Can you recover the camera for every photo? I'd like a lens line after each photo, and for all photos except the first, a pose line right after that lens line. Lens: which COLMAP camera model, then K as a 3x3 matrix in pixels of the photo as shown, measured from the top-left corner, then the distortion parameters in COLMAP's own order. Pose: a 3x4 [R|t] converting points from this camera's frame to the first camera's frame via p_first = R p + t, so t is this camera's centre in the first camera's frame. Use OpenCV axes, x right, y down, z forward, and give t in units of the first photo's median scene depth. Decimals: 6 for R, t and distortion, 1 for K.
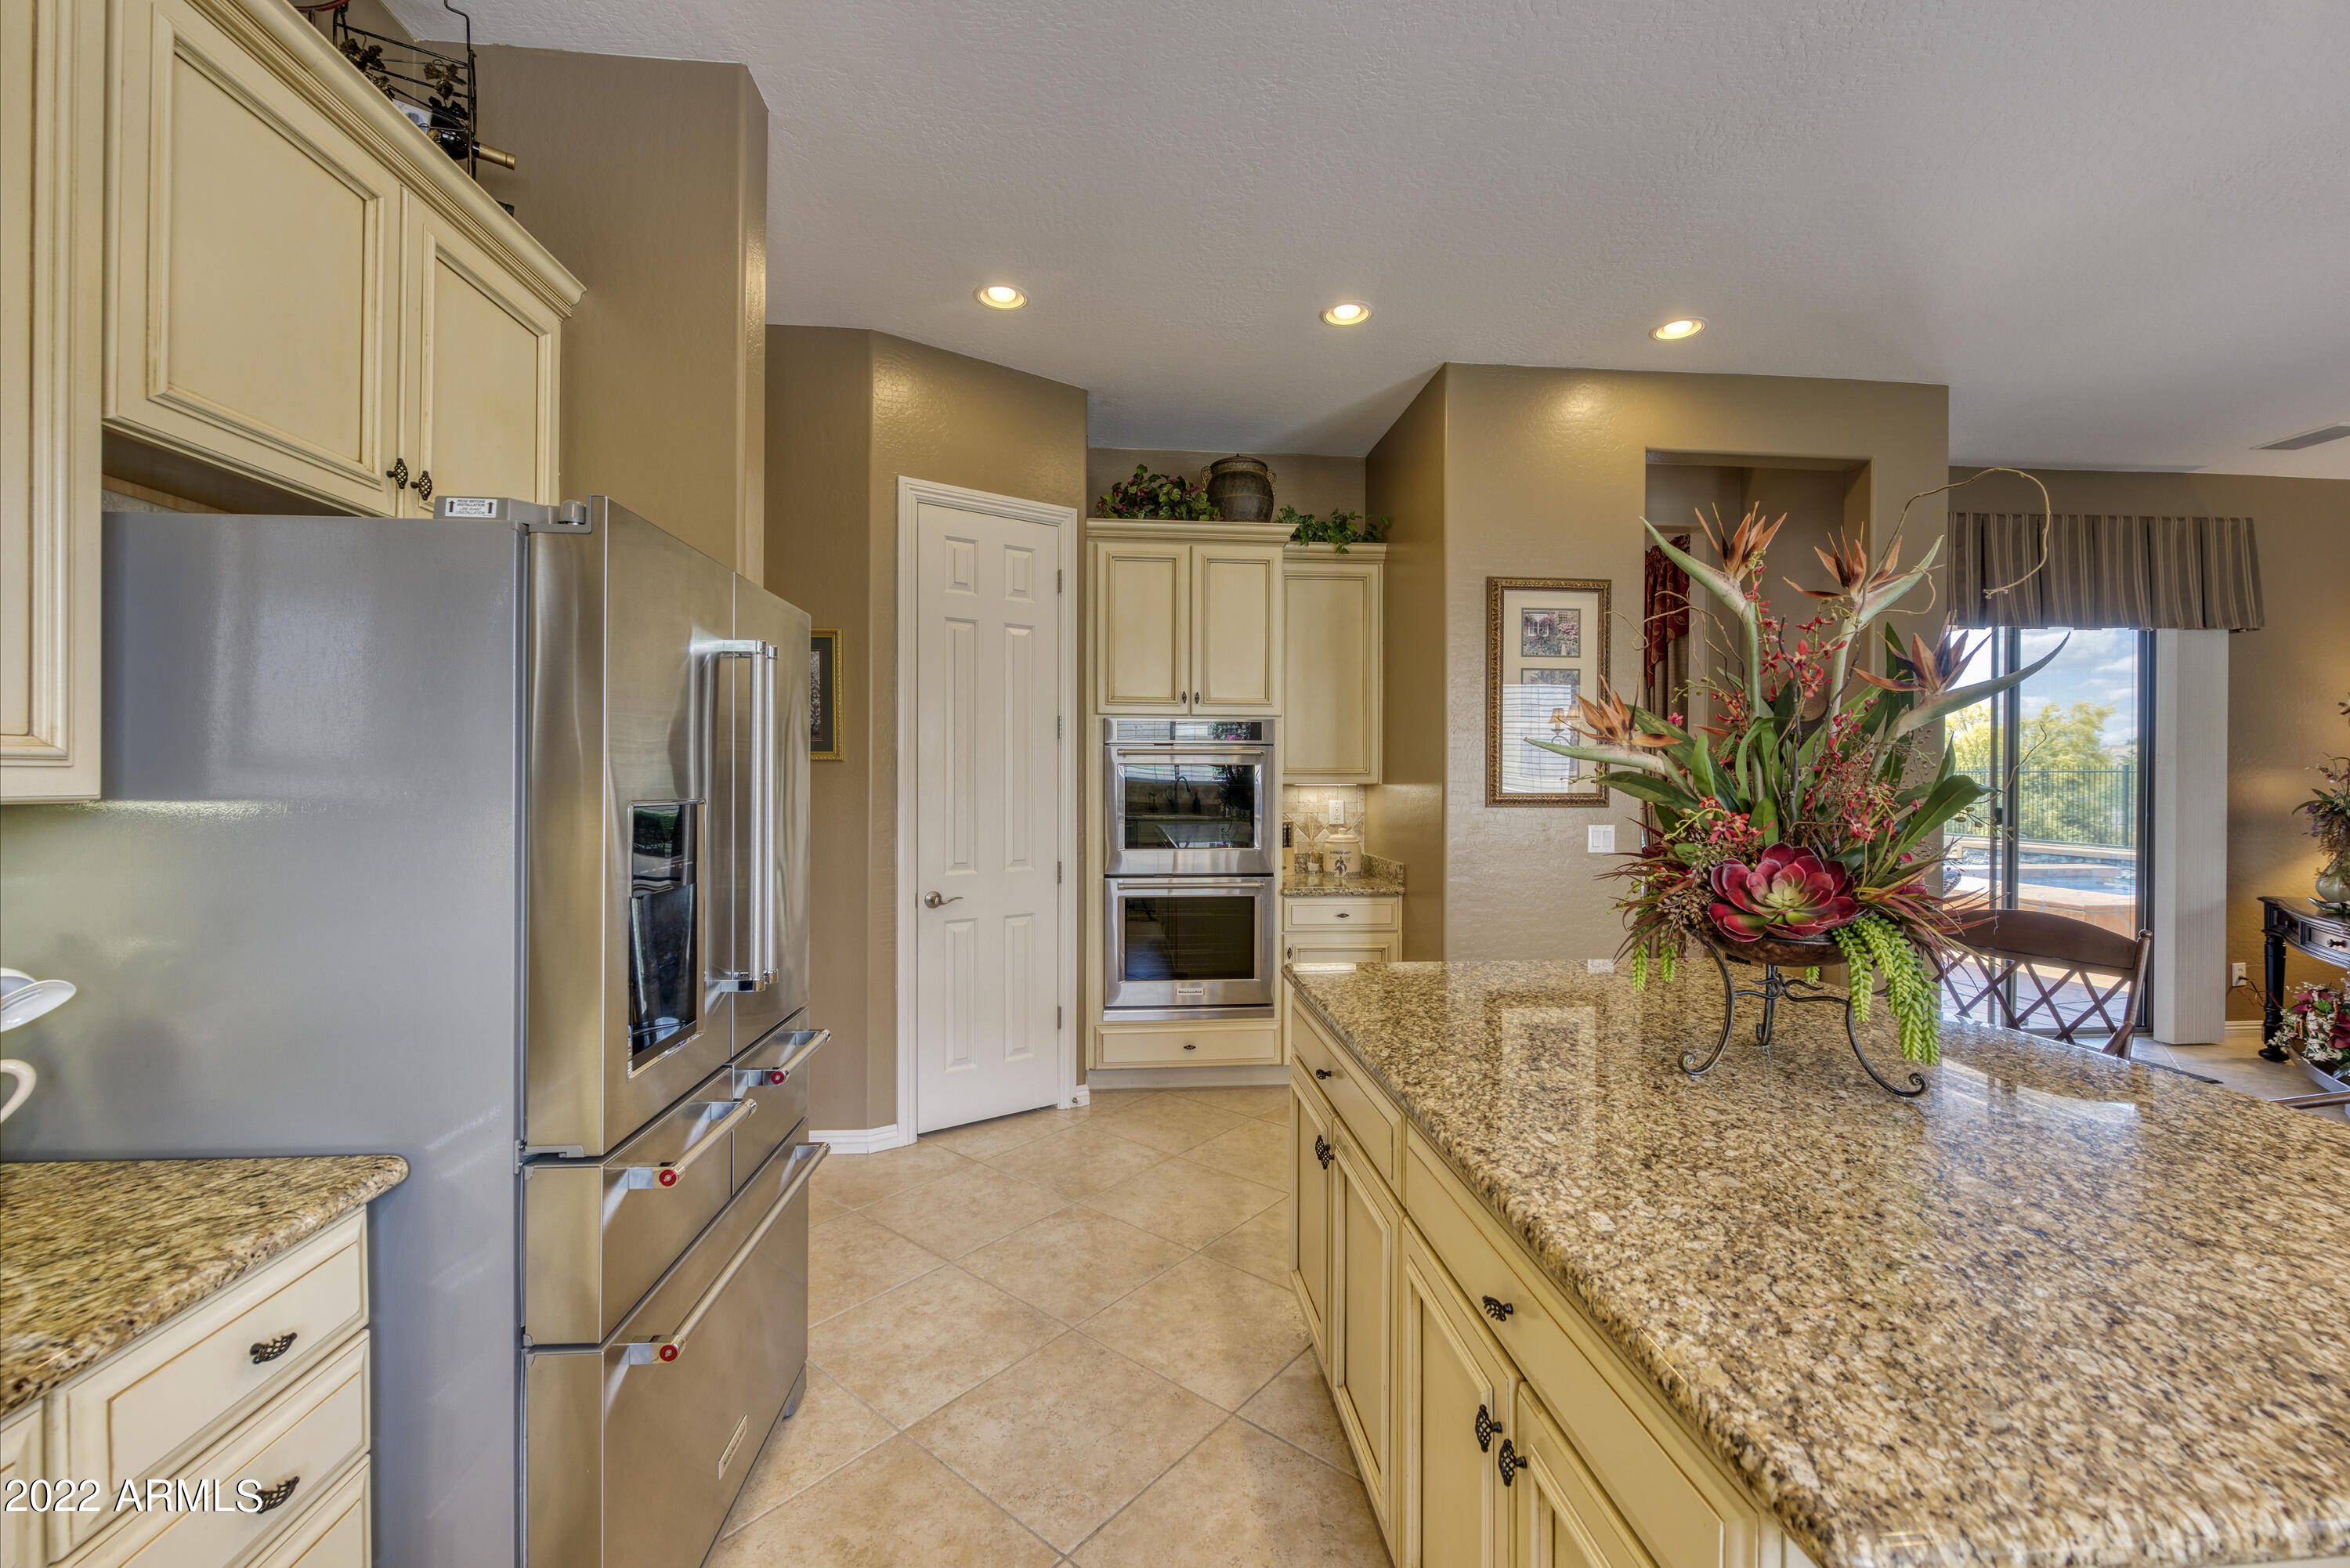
lens RADIAL K [[954.2, 0, 1180.4], [0, 954.2, 783.9], [0, 0, 1]] dist [-0.000419, -0.000129]
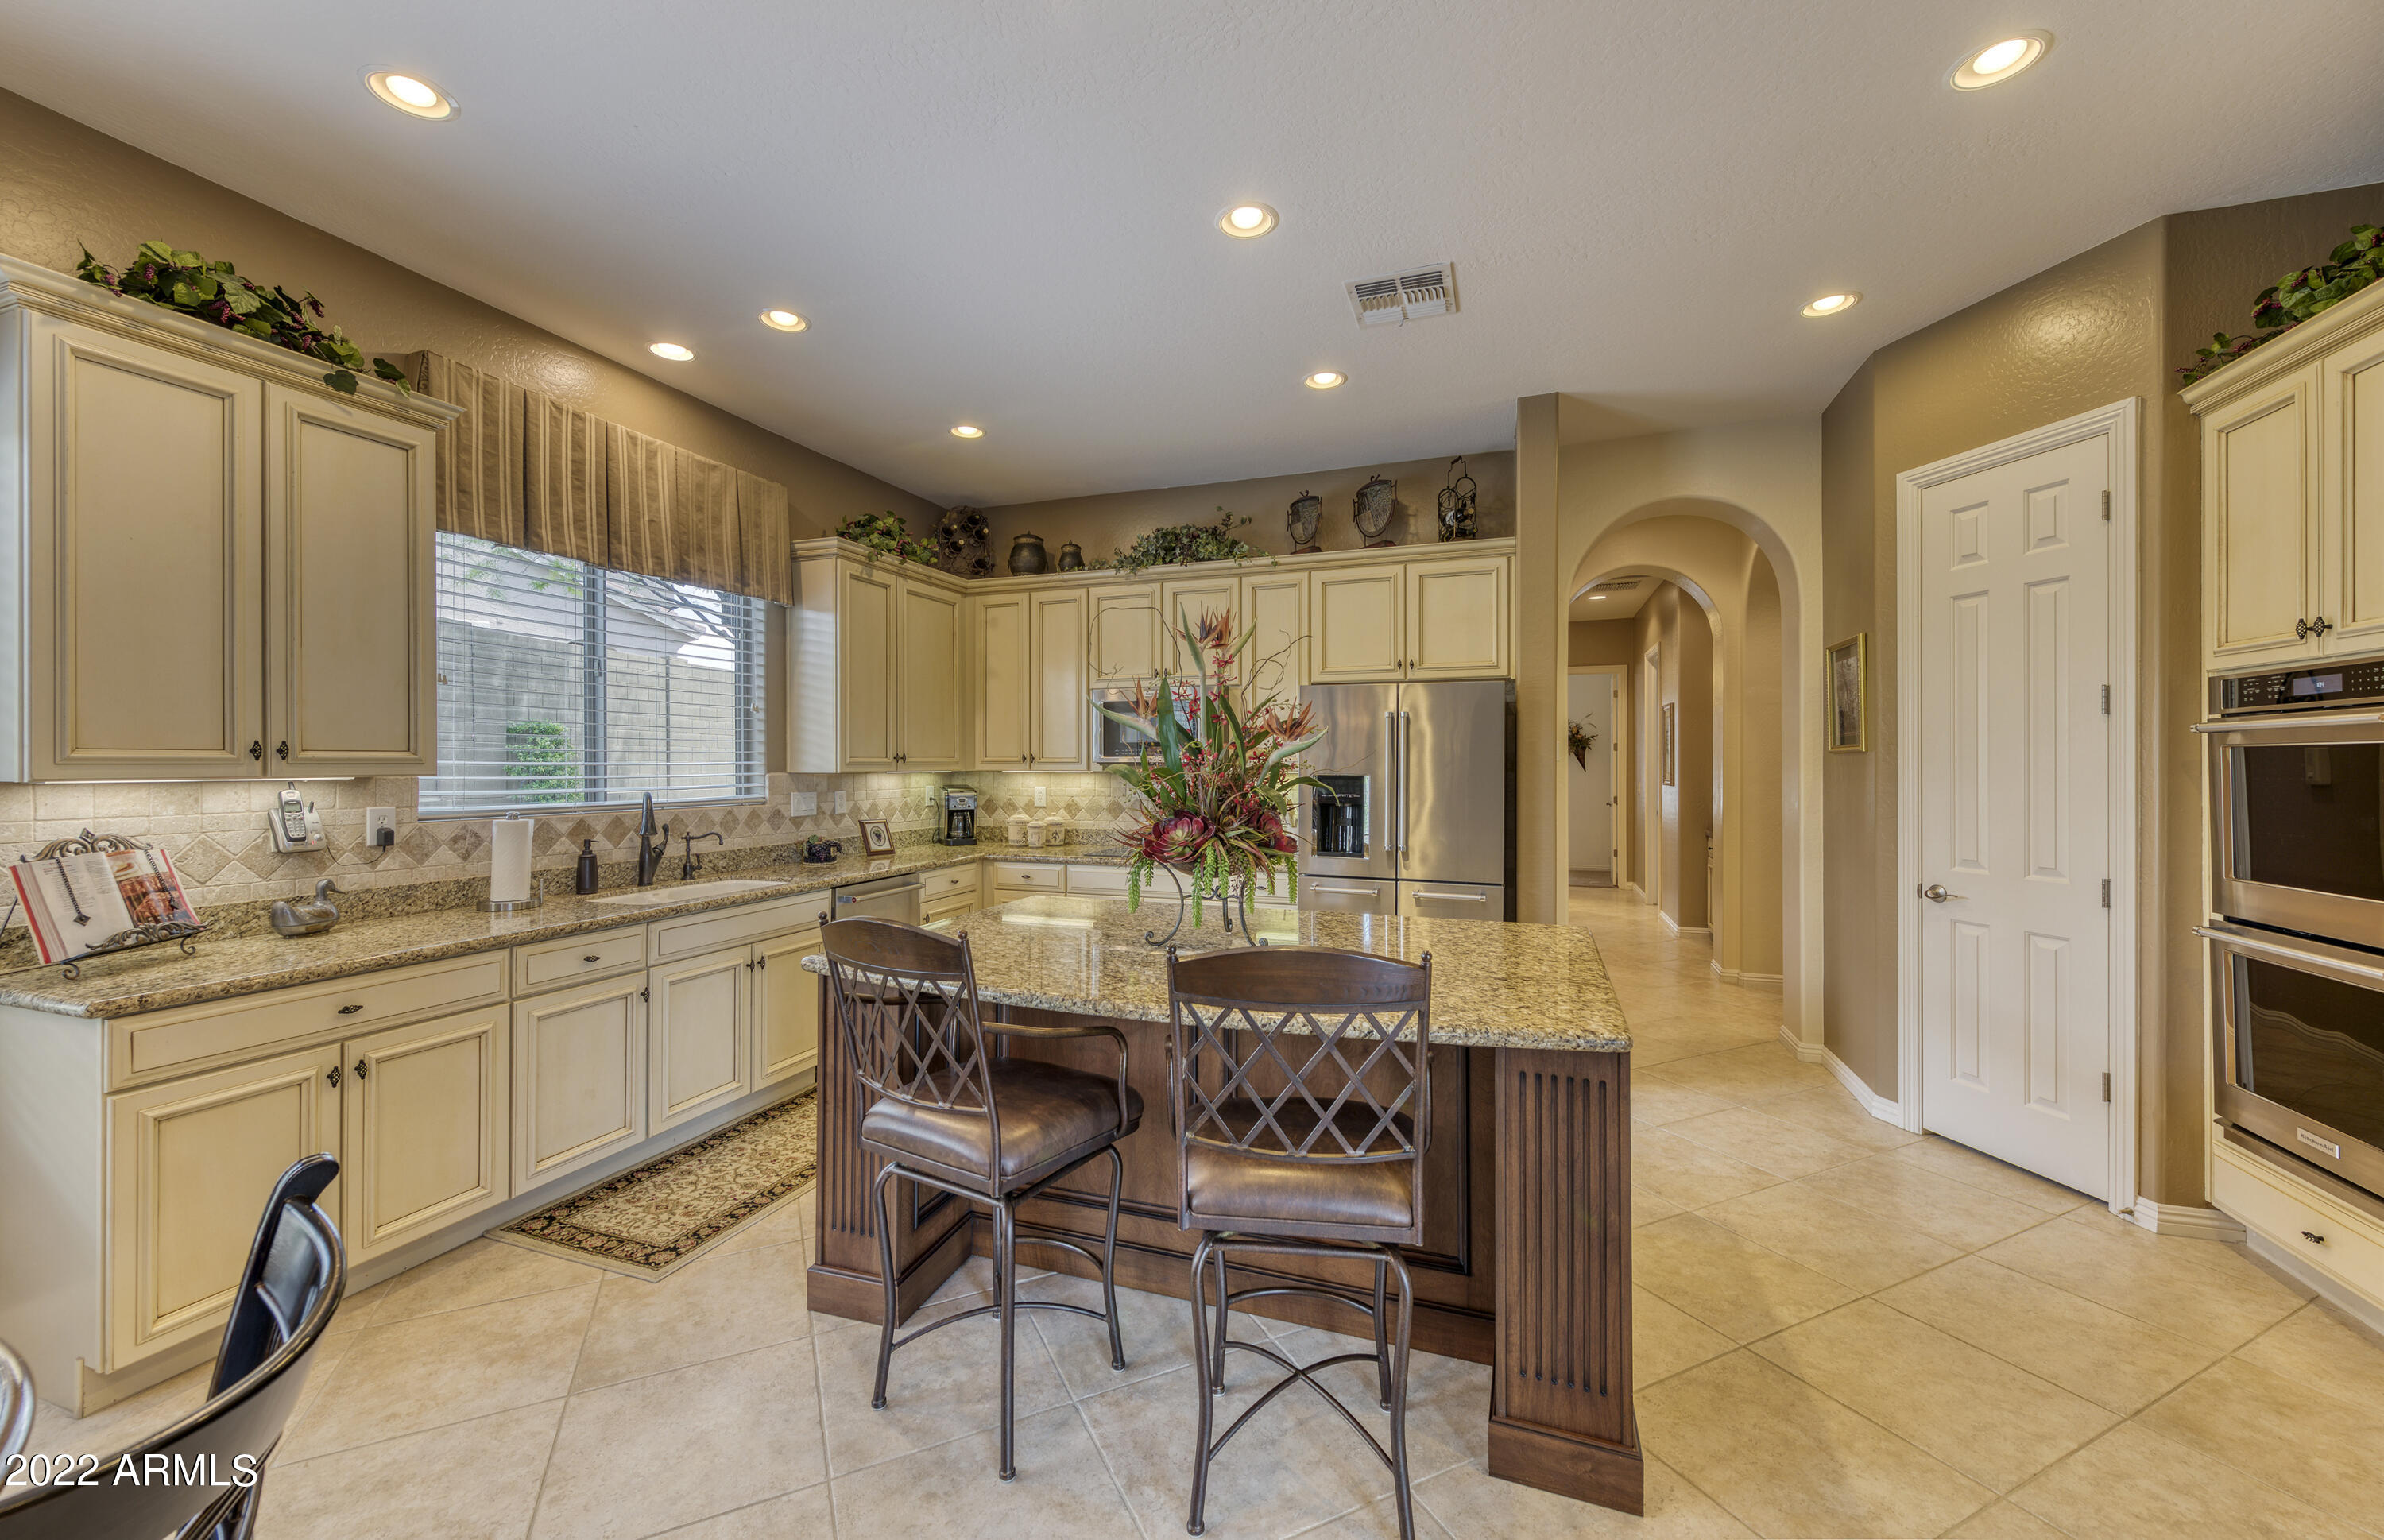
lens RADIAL K [[915.2, 0, 1183.2], [0, 915.2, 762.8], [0, 0, 1]] dist [0.007529, -0.003295]
pose [[-0.423665, -0.004468, -0.905808, 0.865857], [-0.008296, 0.999965, -0.001053, -0.003338], [0.905781, 0.007068, -0.423687, 0.671807]]
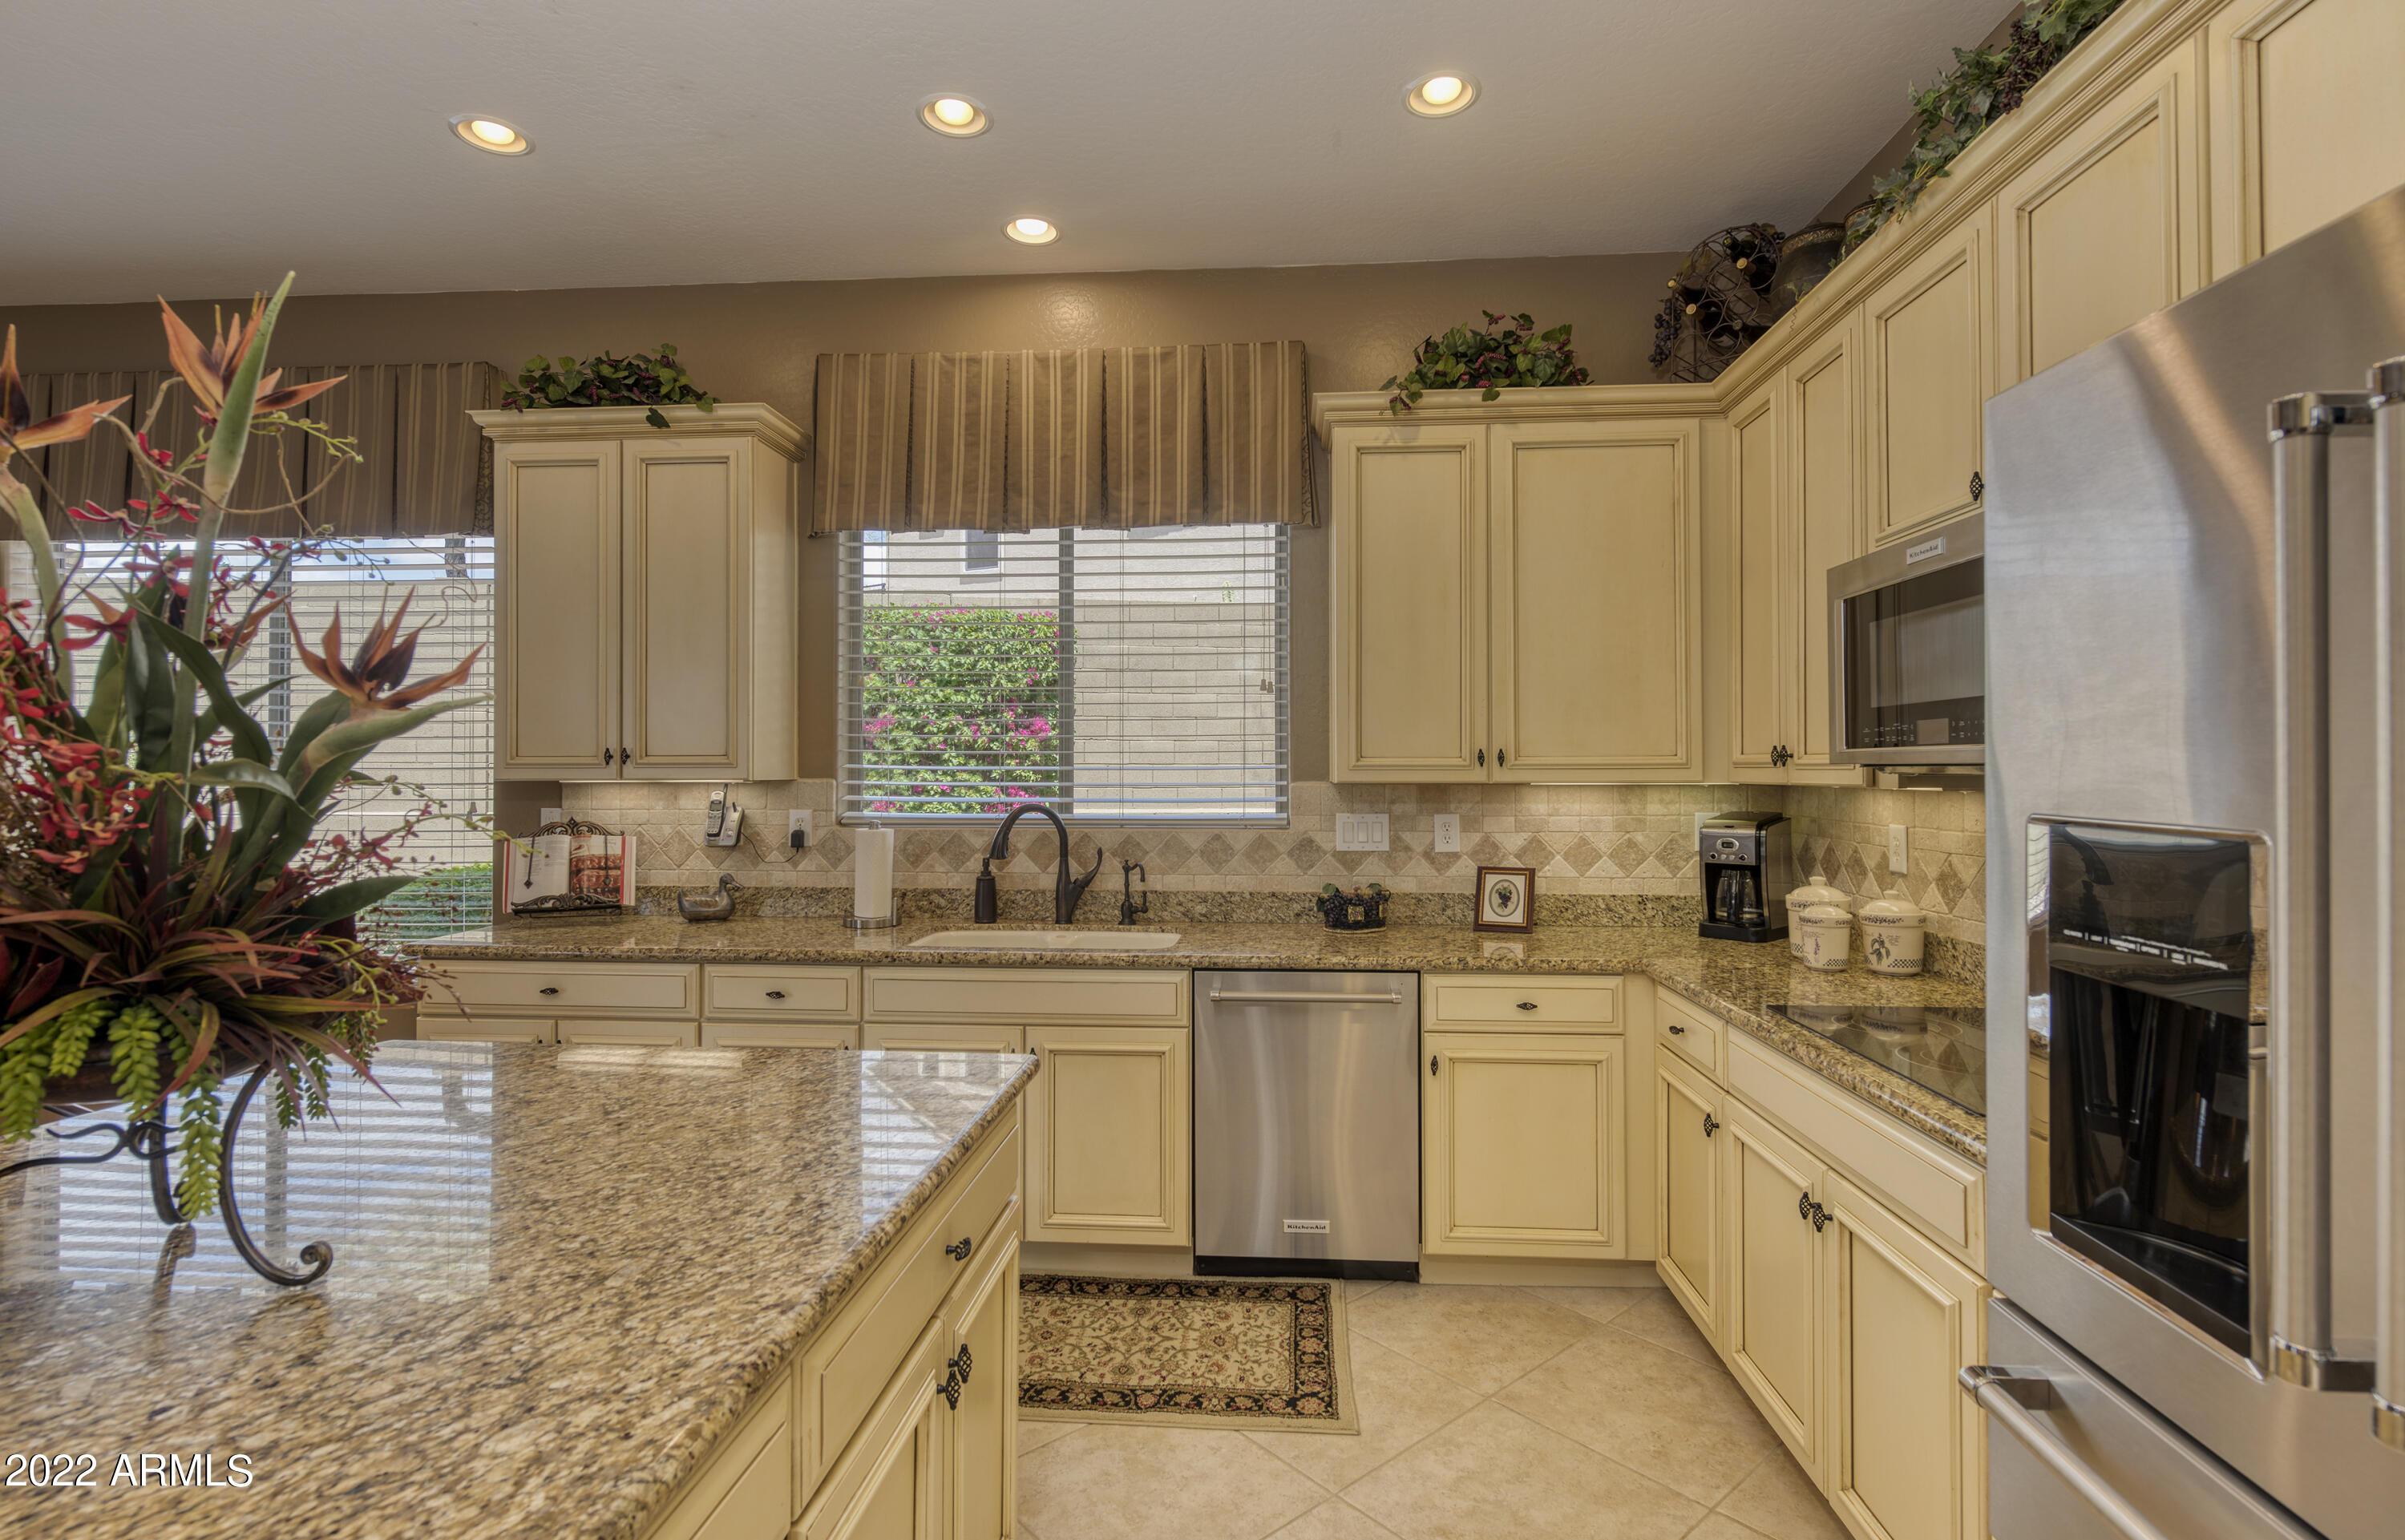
lens RADIAL K [[1128.5, 0, 1210.0], [0, 1128.5, 761.9], [0, 0, 1]] dist [0.002422, -0.000289]
pose [[-0.986877, -0.003338, 0.161437, -0.047400], [-0.003102, 0.999994, 0.001714, -0.005862], [-0.161442, 0.001190, -0.986882, 0.648708]]
